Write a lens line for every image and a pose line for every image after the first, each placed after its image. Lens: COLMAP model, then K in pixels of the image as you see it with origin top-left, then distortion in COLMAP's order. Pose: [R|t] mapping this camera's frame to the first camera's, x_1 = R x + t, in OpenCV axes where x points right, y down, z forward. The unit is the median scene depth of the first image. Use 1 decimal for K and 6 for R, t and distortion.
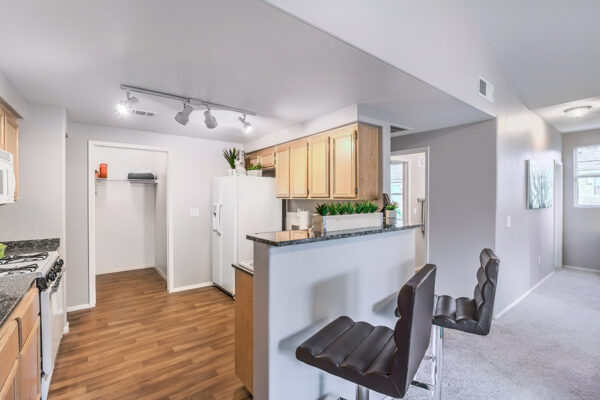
lens RADIAL K [[273.8, 0, 300.4], [0, 273.8, 199.1], [0, 0, 1]] dist [-0.004709, -0.000230]
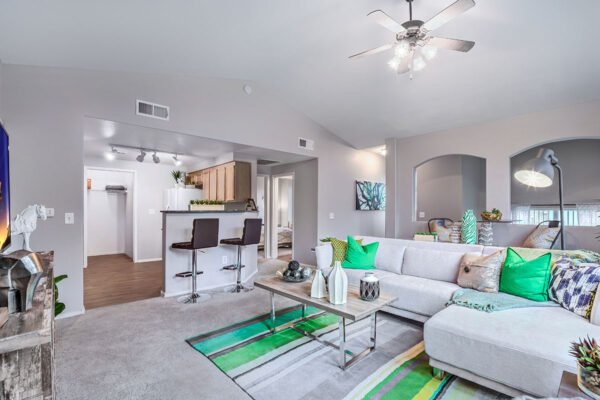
lens RADIAL K [[273.8, 0, 292.7], [0, 273.8, 211.5], [0, 0, 1]] dist [-0.004709, -0.000230]
pose [[0.998014, 0.003544, 0.062887, 0.350519], [-0.003353, 0.999989, -0.003149, 0.056543], [-0.062897, 0.002931, 0.998016, -0.669741]]
